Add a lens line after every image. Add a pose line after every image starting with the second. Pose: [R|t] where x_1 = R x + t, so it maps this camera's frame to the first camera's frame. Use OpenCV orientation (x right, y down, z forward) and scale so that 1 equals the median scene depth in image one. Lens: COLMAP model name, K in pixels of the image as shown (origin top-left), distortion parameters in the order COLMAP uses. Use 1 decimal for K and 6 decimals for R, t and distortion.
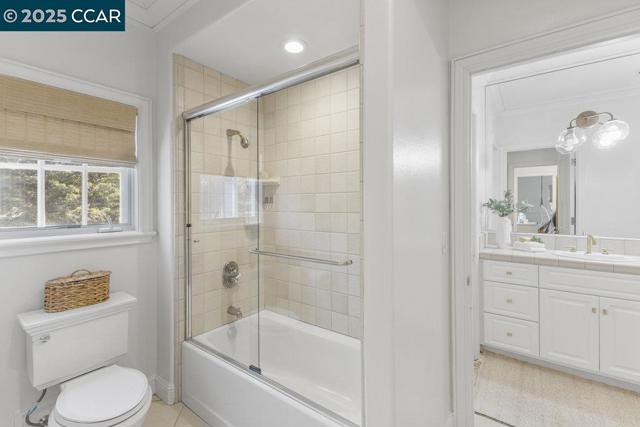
lens RADIAL K [[280.1, 0, 326.2], [0, 280.1, 203.3], [0, 0, 1]] dist [-0.000539, -0.000377]
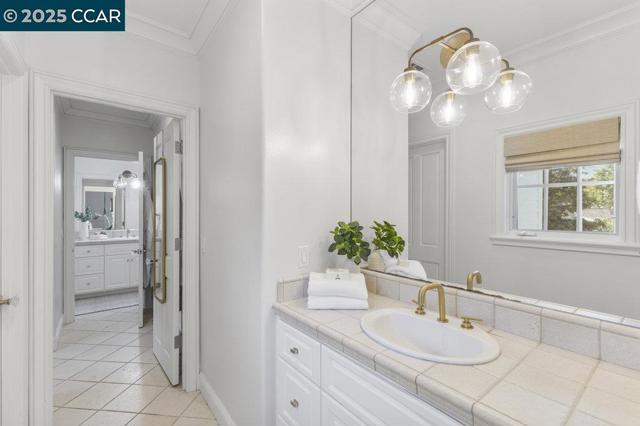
lens RADIAL K [[280.1, 0, 319.1], [0, 280.1, 212.2], [0, 0, 1]] dist [-0.000539, -0.000377]
pose [[0.256265, 0.005327, 0.966592, -0.737430], [-0.007421, 0.999966, -0.003544, -0.018075], [-0.966578, -0.006265, 0.256296, -0.938443]]
